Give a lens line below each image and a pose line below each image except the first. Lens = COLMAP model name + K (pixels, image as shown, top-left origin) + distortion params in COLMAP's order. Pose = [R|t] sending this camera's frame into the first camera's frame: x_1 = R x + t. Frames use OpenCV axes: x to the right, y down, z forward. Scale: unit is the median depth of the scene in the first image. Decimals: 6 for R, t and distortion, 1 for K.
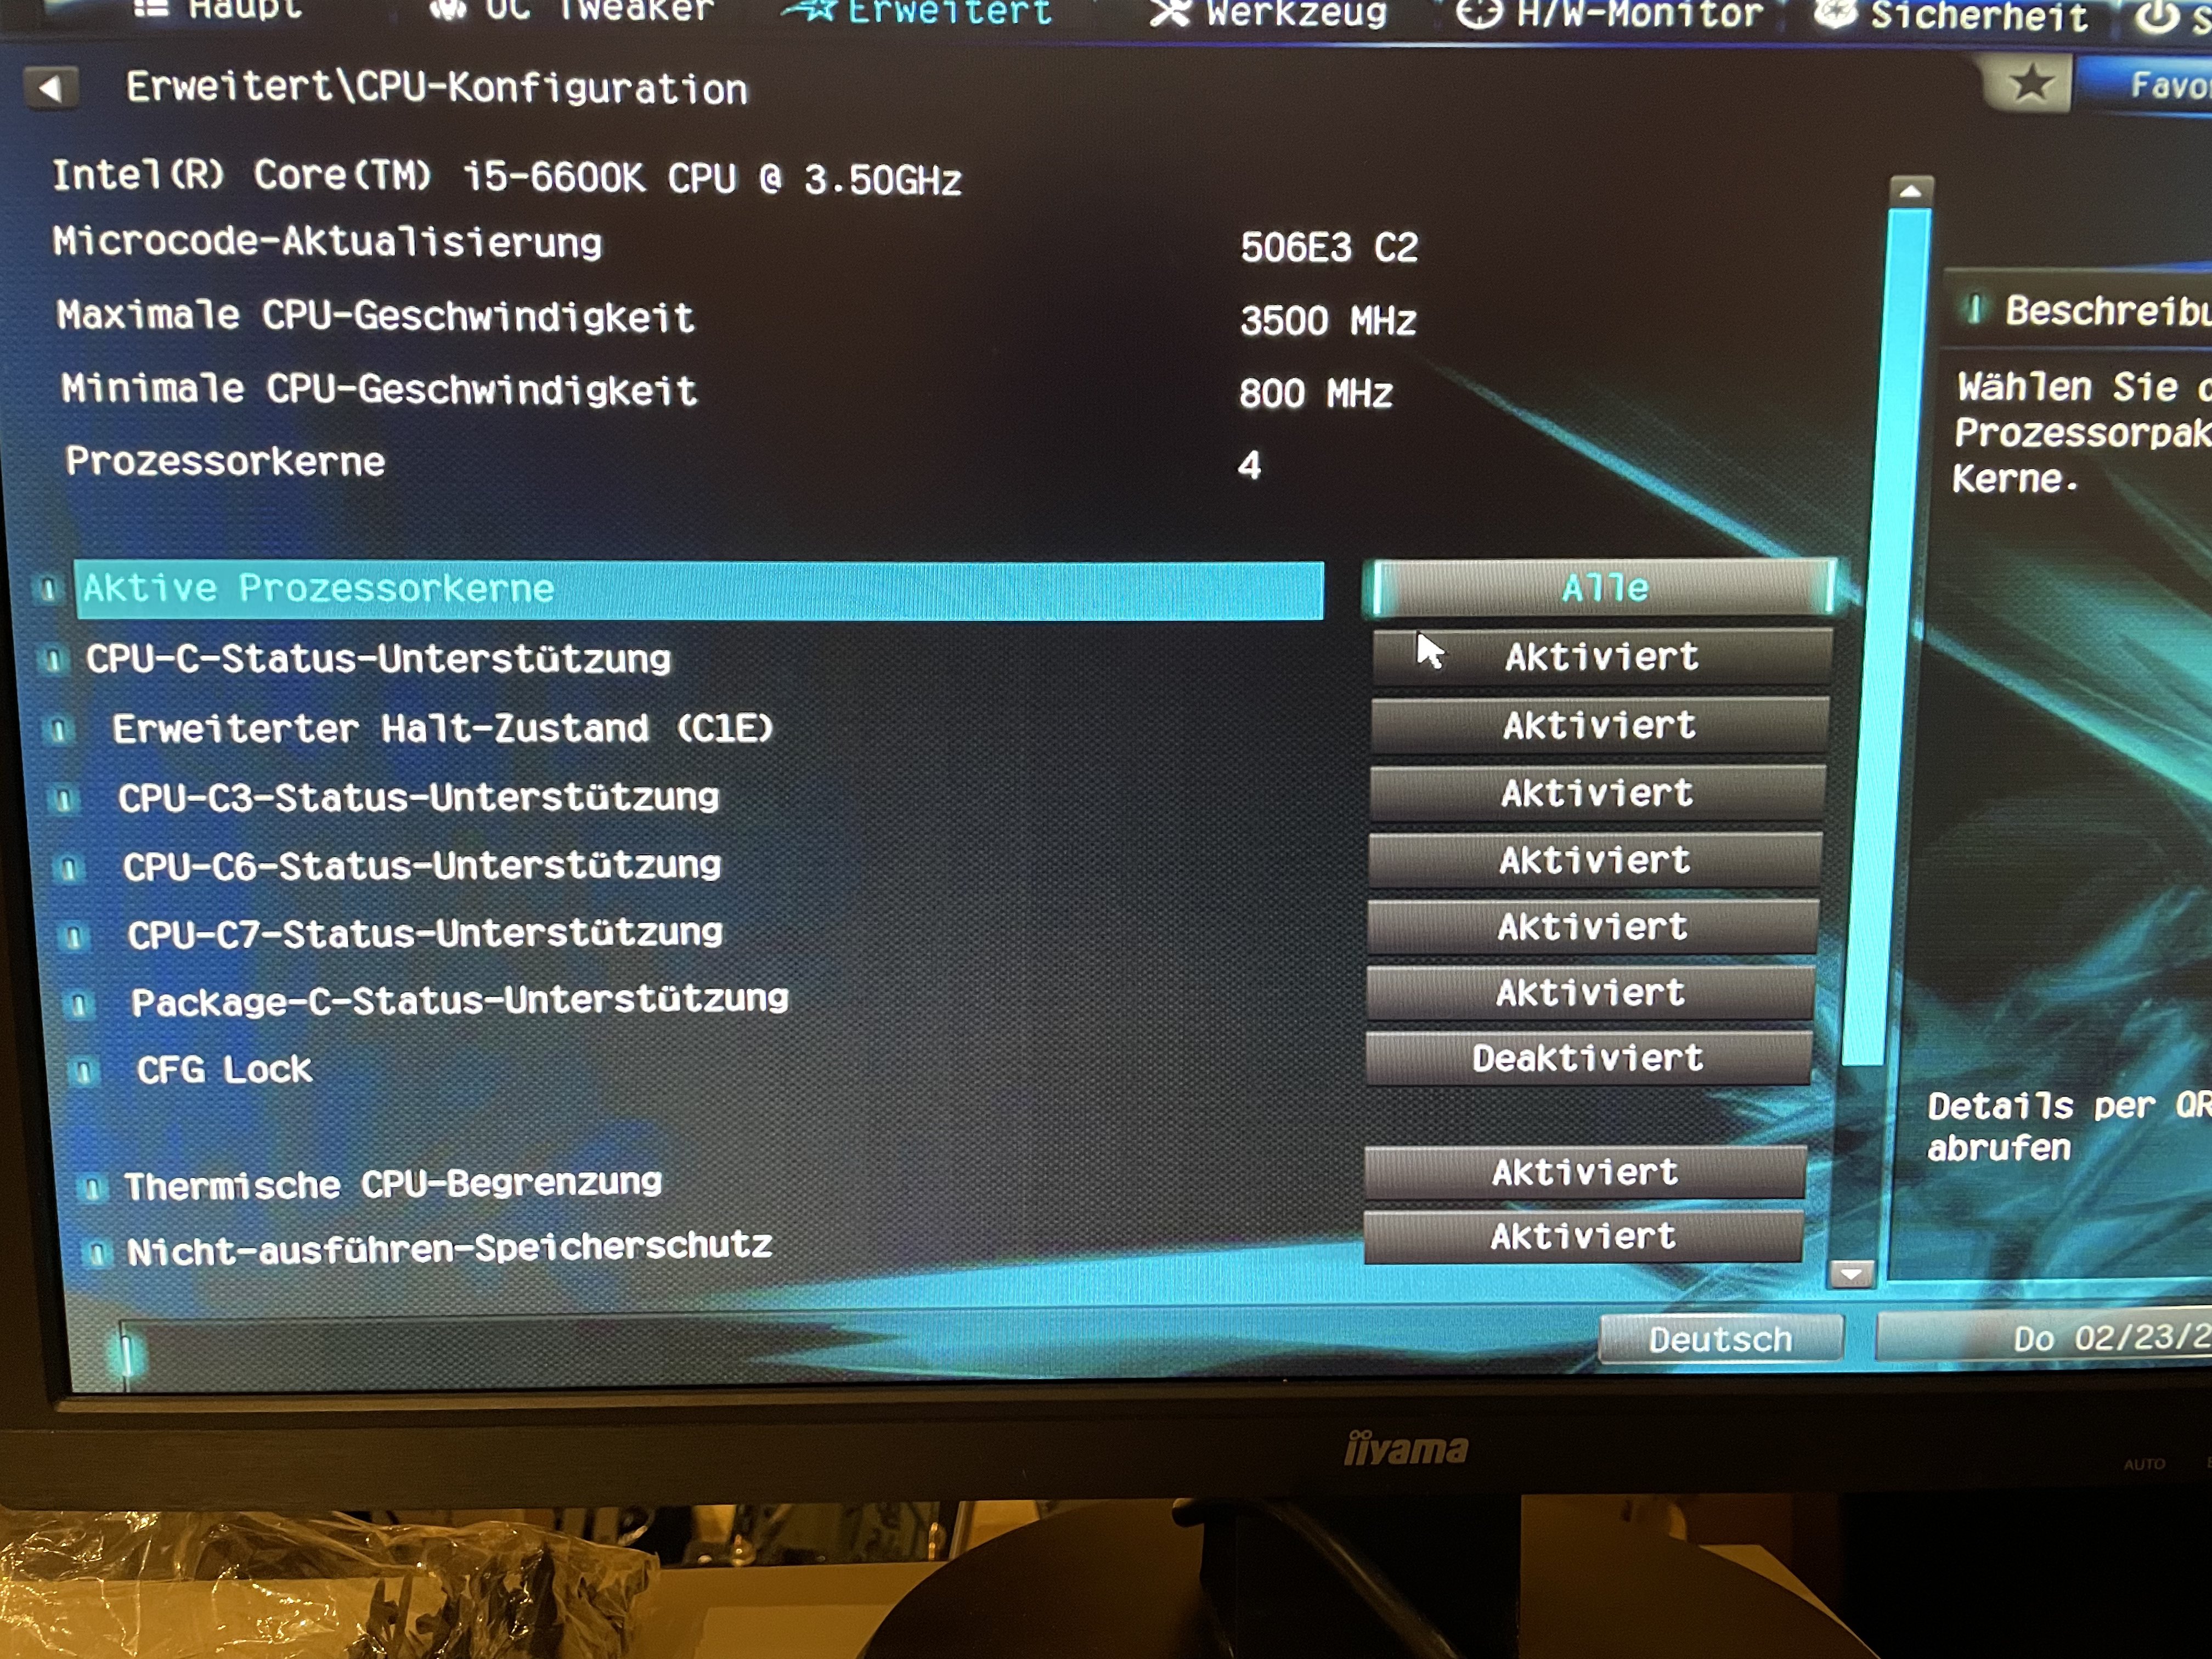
lens RADIAL K [[1689.6, 0, 1127.9], [0, 1689.6, 797.9], [0, 0, 1]] dist [0.079634, -0.112497]
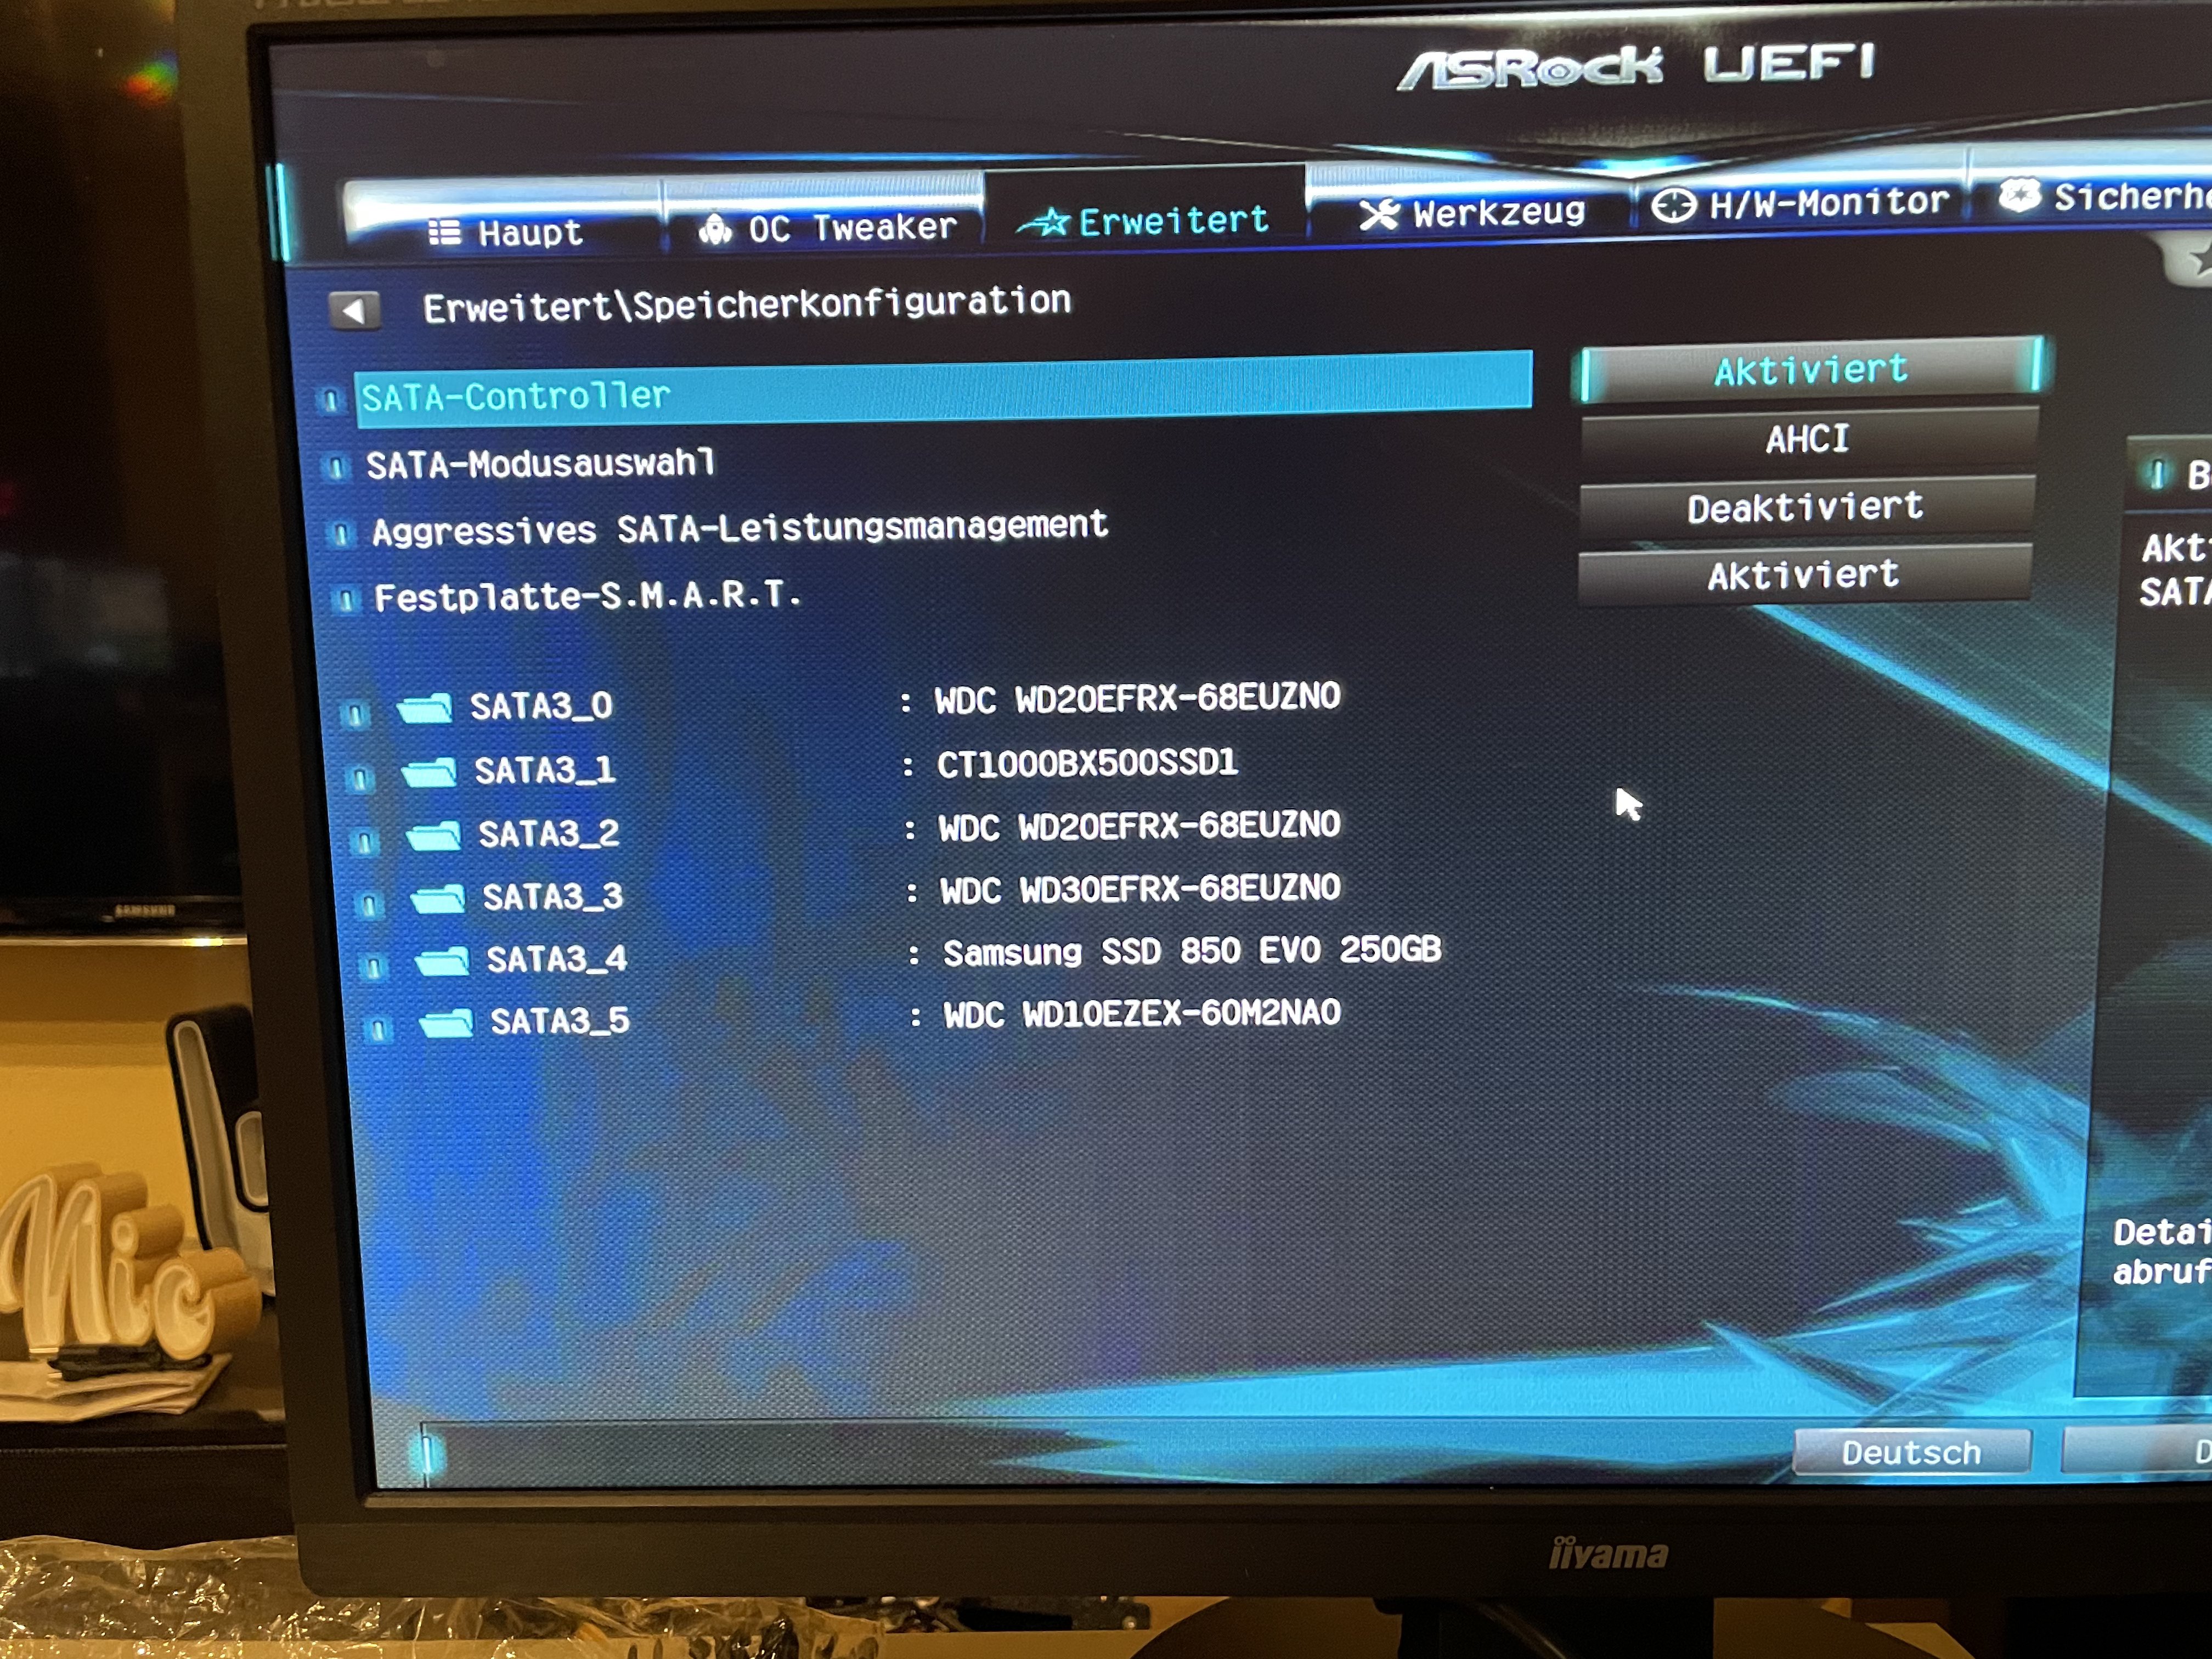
lens RADIAL K [[1689.6, 0, 1129.9], [0, 1689.6, 824.8], [0, 0, 1]] dist [0.079634, -0.112497]
pose [[0.998538, -0.010481, -0.053019, -0.072732], [0.010879, 0.999915, 0.007239, -0.081931], [0.052939, -0.007805, 0.998567, -0.071238]]
